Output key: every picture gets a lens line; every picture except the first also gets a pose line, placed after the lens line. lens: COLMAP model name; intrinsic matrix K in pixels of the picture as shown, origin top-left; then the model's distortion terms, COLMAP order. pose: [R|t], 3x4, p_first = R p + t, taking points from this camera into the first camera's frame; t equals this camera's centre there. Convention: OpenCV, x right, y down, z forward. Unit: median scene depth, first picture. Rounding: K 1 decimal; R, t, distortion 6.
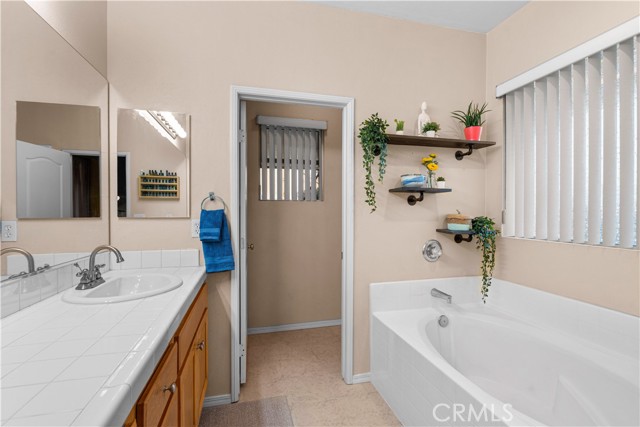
lens RADIAL K [[289.6, 0, 320.0], [0, 289.6, 213.5], [0, 0, 1]] dist [-0.000120, 0.000274]
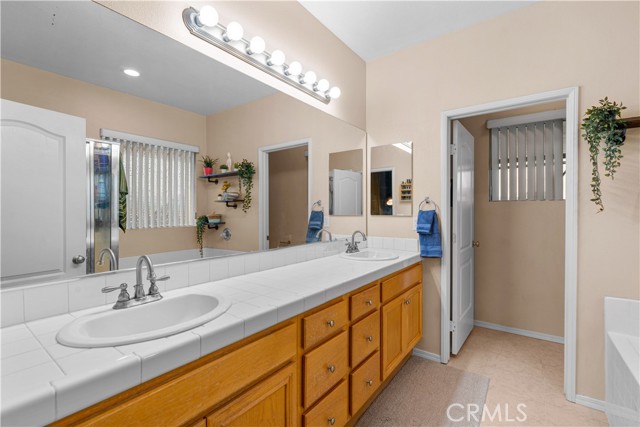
lens RADIAL K [[289.6, 0, 320.0], [0, 289.6, 213.5], [0, 0, 1]] dist [-0.000120, 0.000274]
pose [[0.625565, 0.006654, -0.780144, 0.330849], [-0.008132, 0.999965, 0.002008, 0.003489], [0.780130, 0.005088, 0.625597, -0.196692]]
